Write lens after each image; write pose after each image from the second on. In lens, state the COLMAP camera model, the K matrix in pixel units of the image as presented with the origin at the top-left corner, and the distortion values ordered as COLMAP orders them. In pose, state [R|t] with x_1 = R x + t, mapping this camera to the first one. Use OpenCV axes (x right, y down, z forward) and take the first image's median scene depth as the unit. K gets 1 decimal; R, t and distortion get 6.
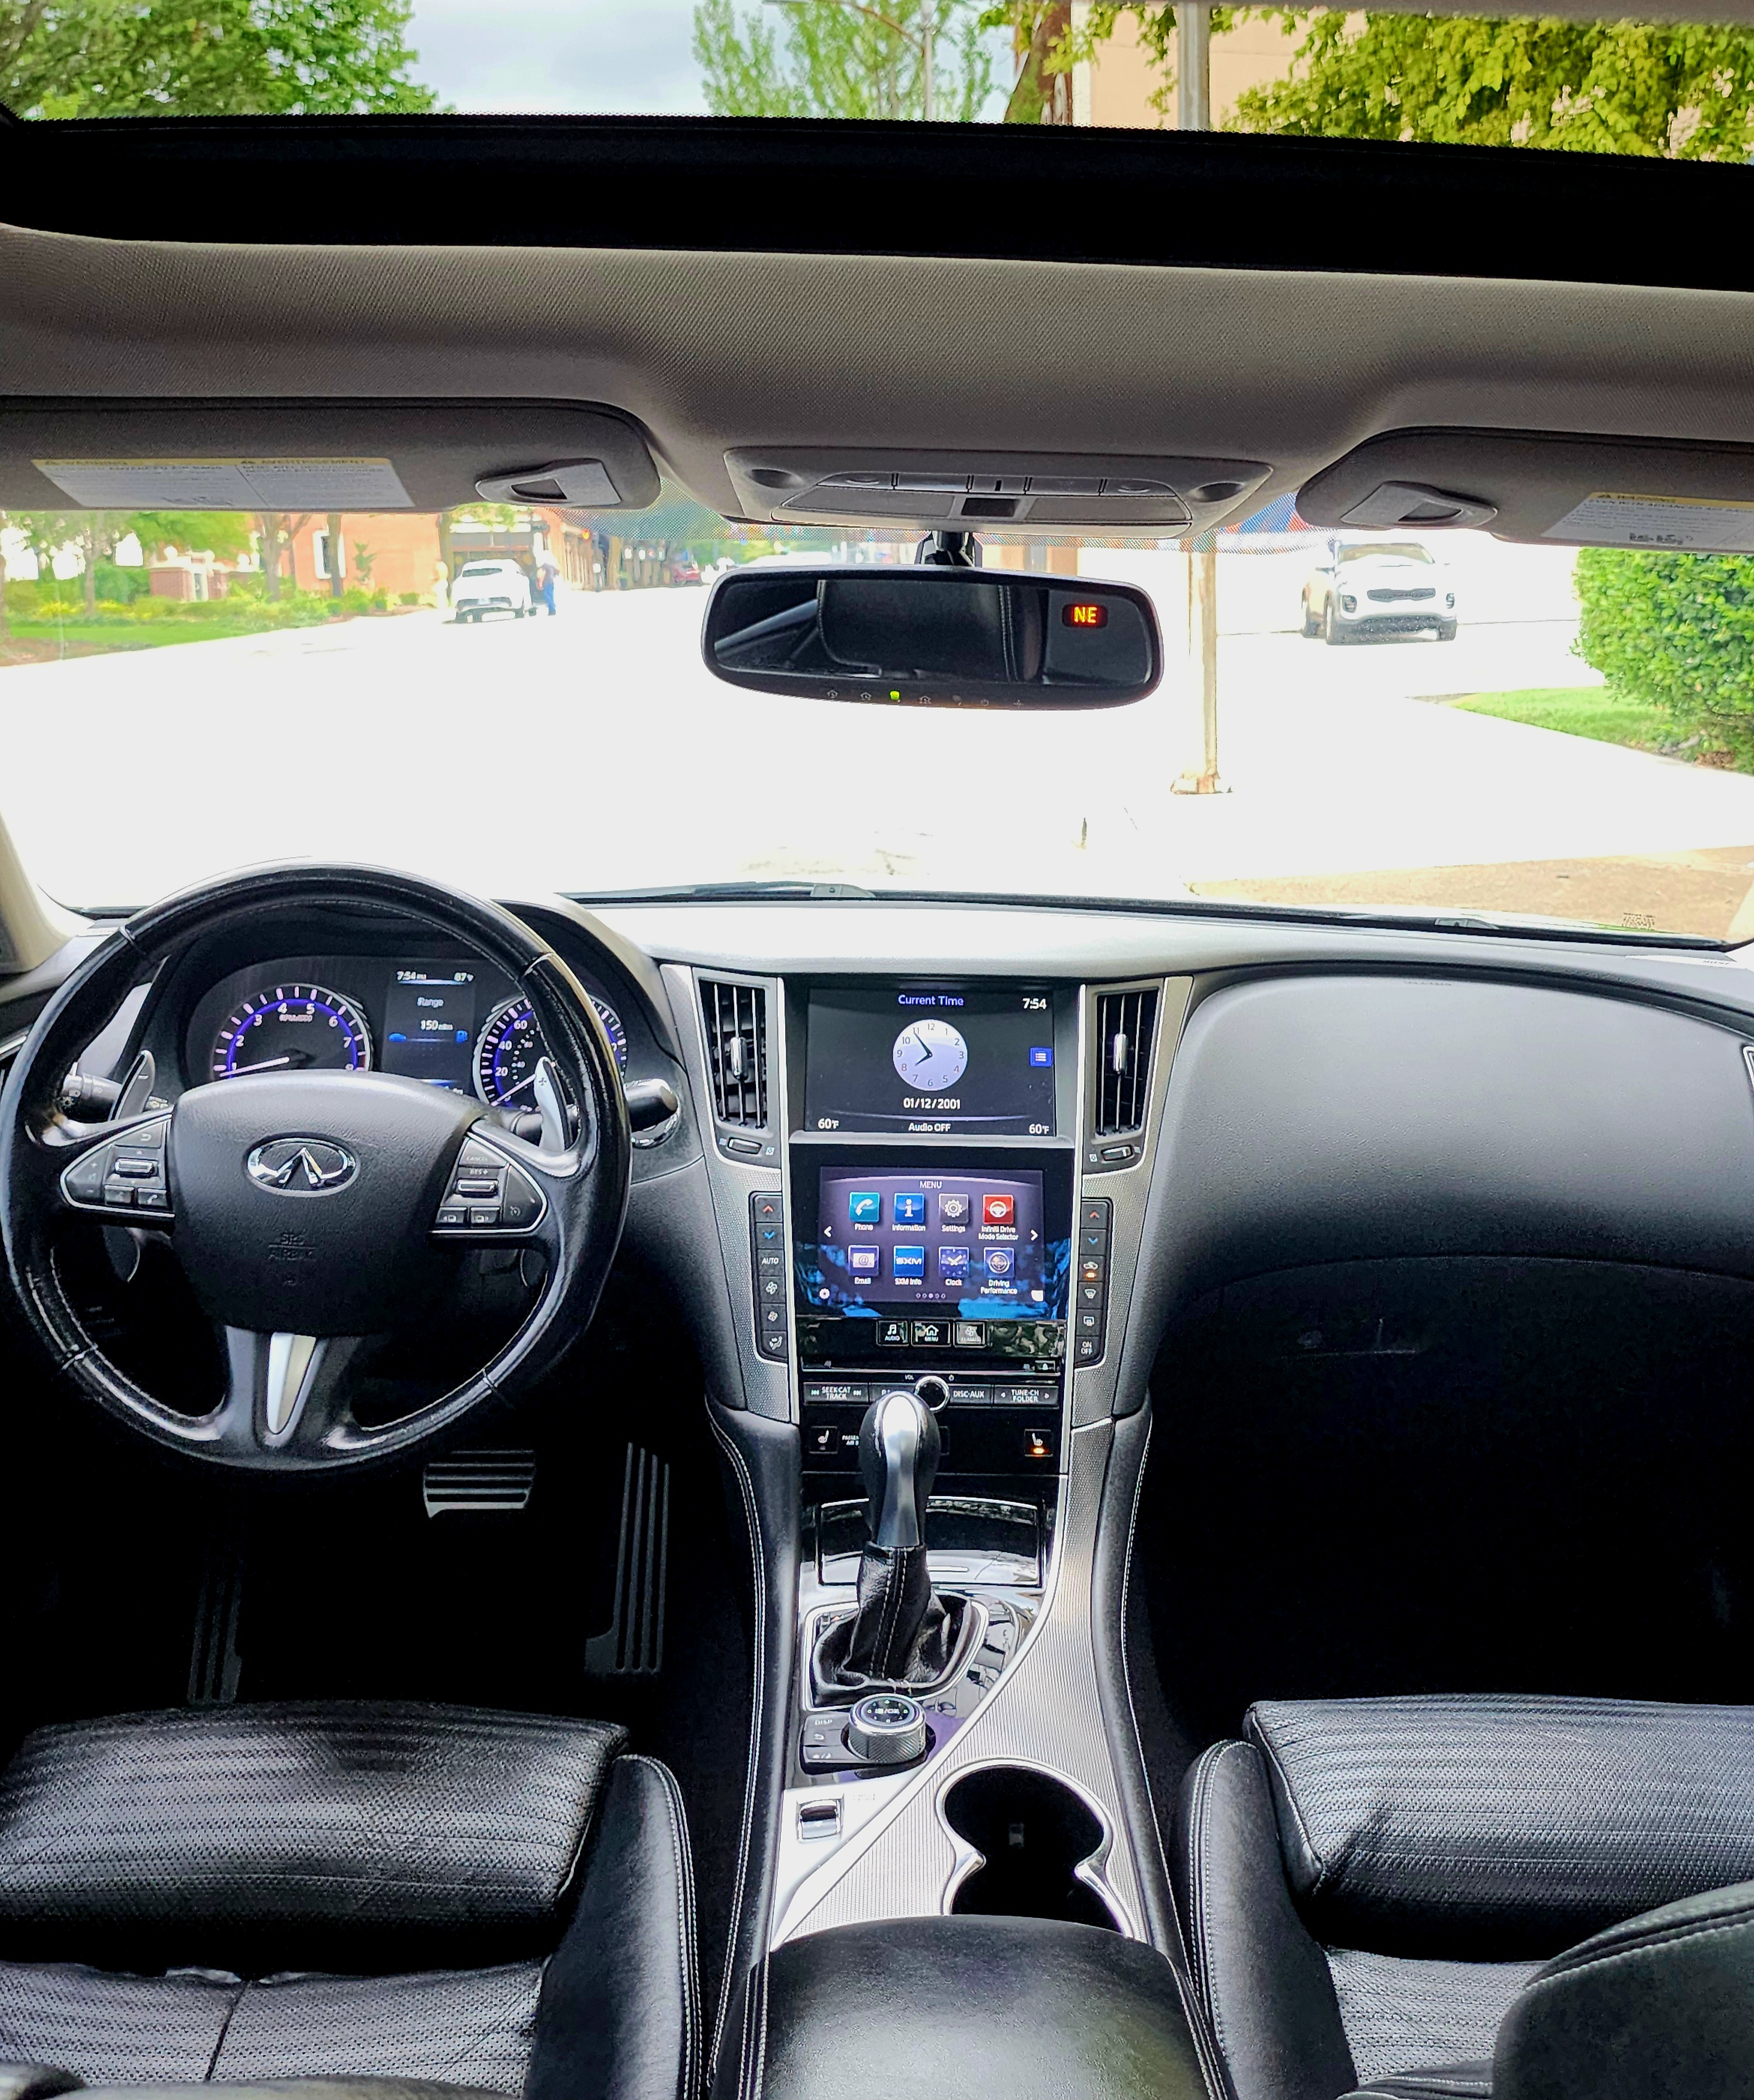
lens RADIAL K [[2025.7, 0, 923.2], [0, 2025.7, 915.5], [0, 0, 1]] dist [0.127012, -0.165636]
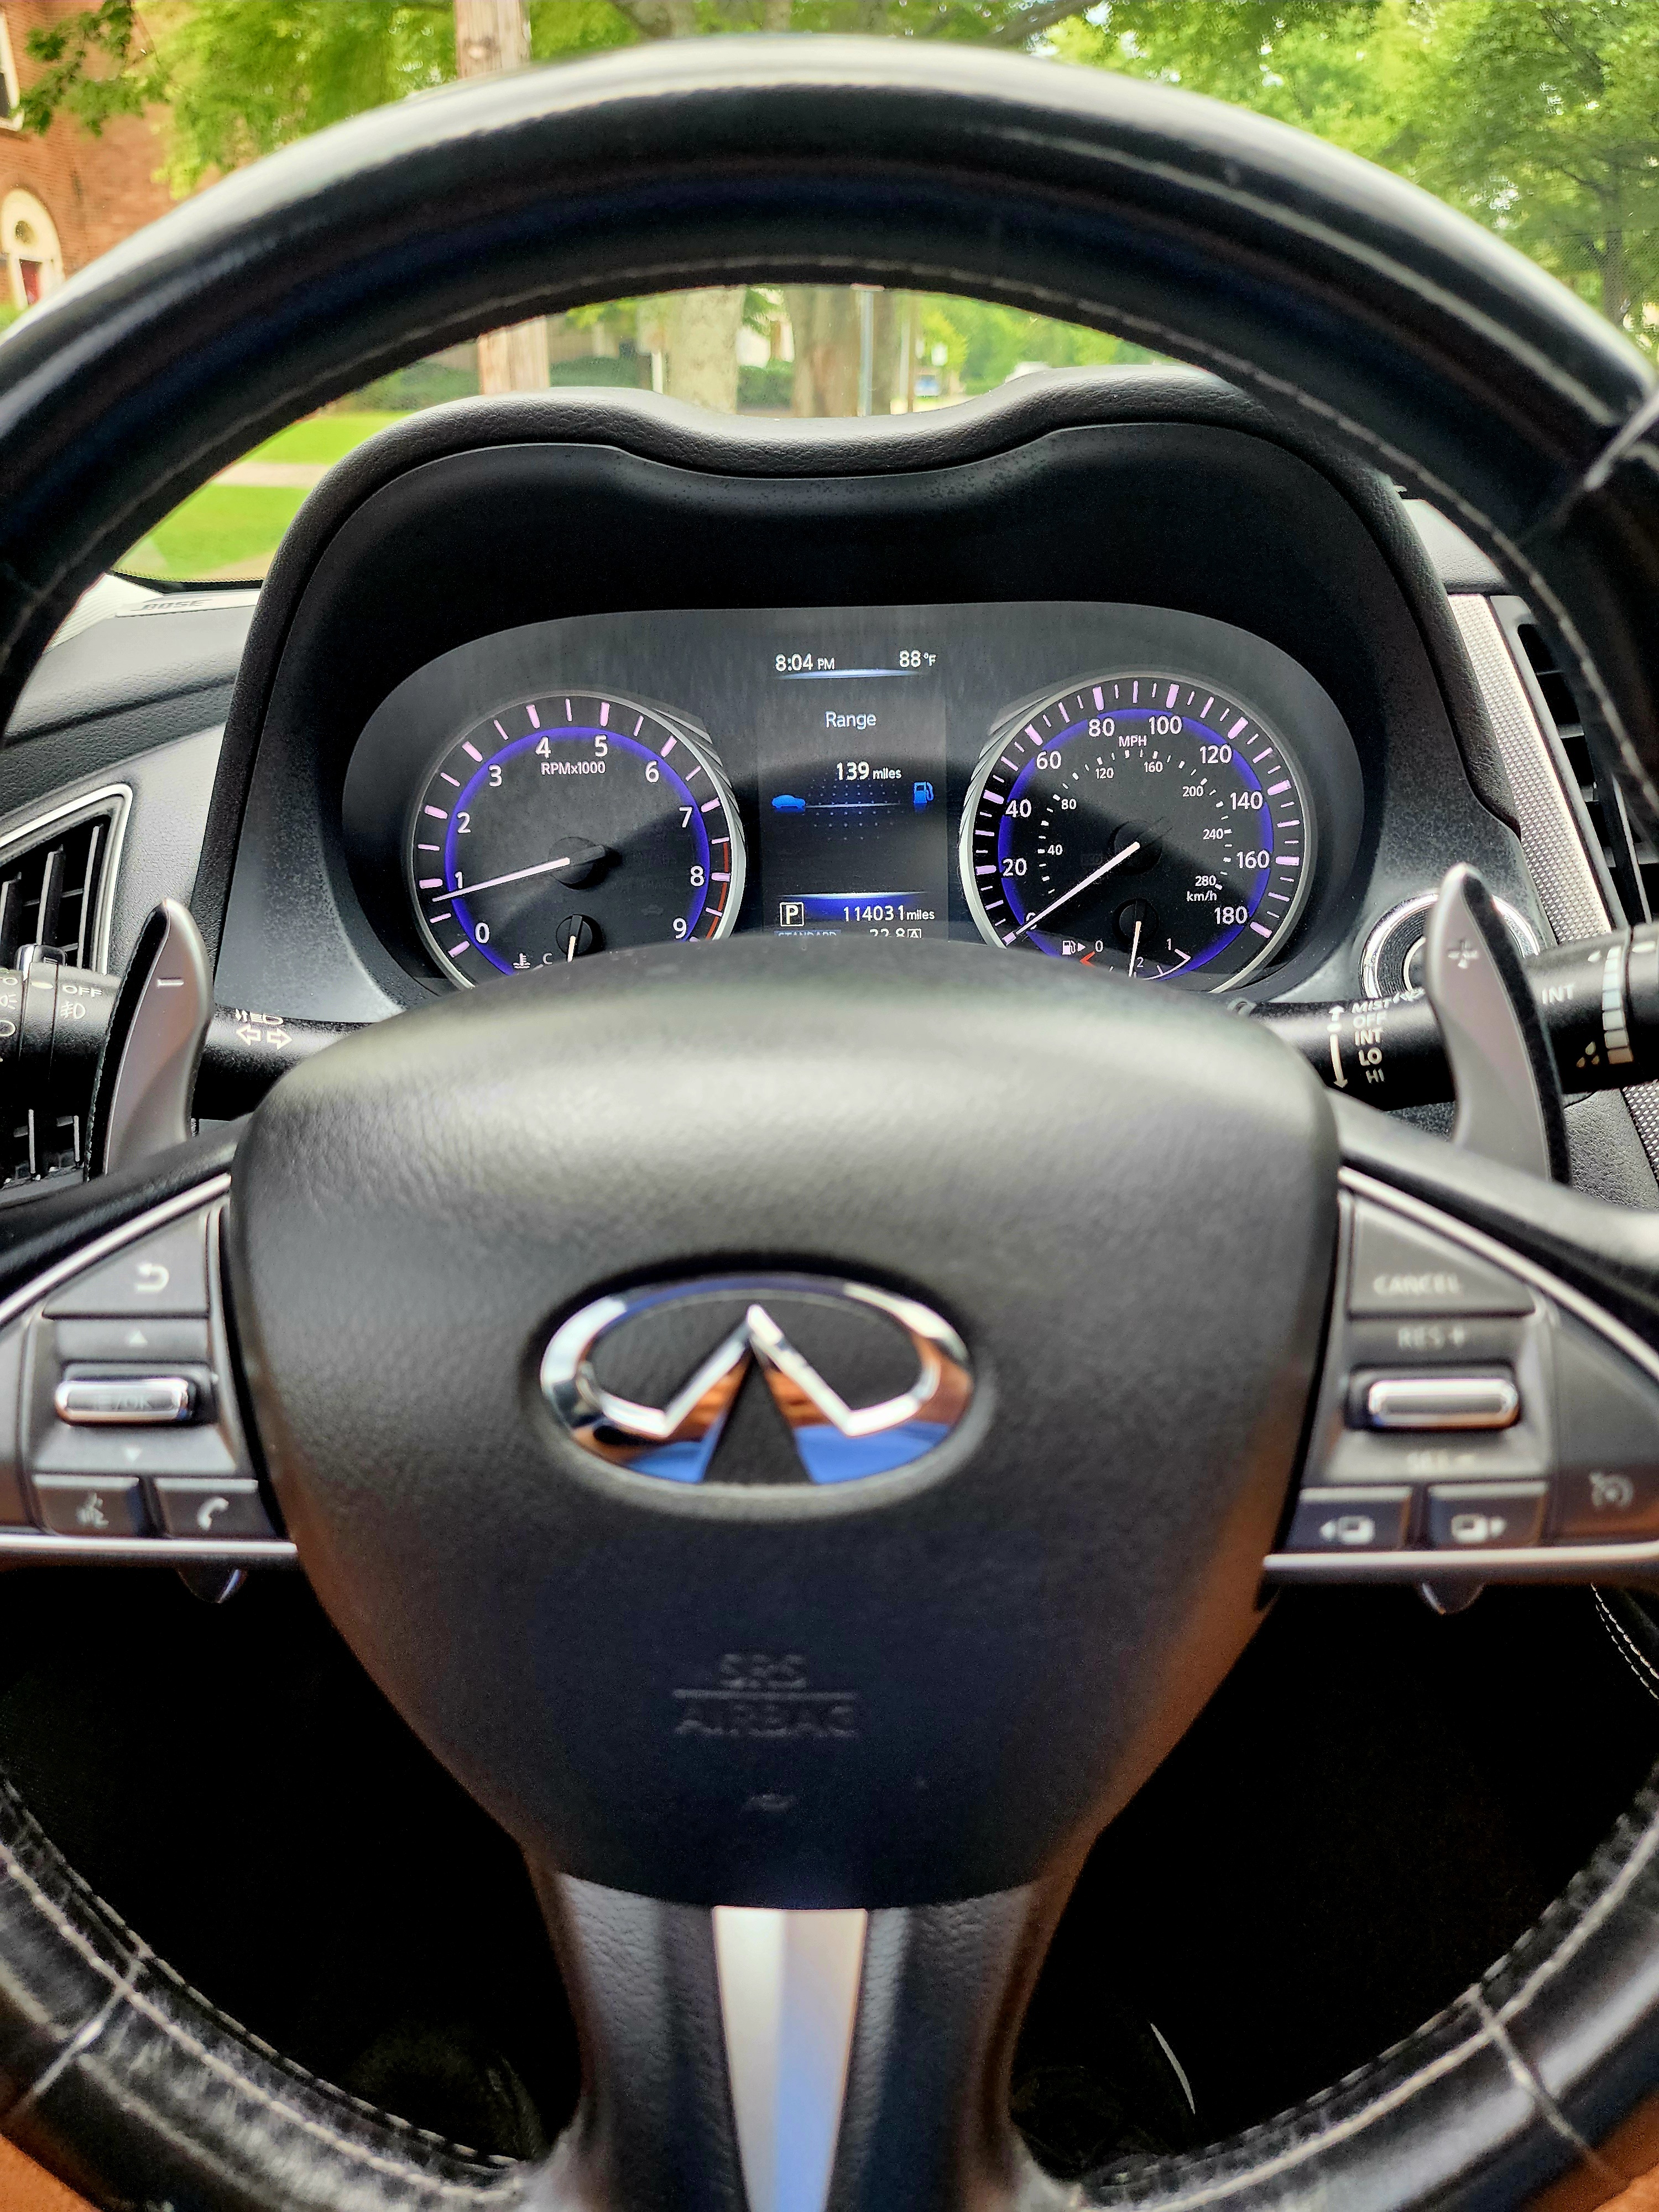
lens RADIAL K [[1499.7, 0, 842.0], [0, 1499.7, 1114.3], [0, 0, 1]] dist [0.057932, -0.026107]
pose [[0.995335, -0.027950, -0.092338, -0.216696], [0.053462, 0.956512, 0.286752, 0.030527], [0.080308, -0.290351, 0.953544, 0.657766]]
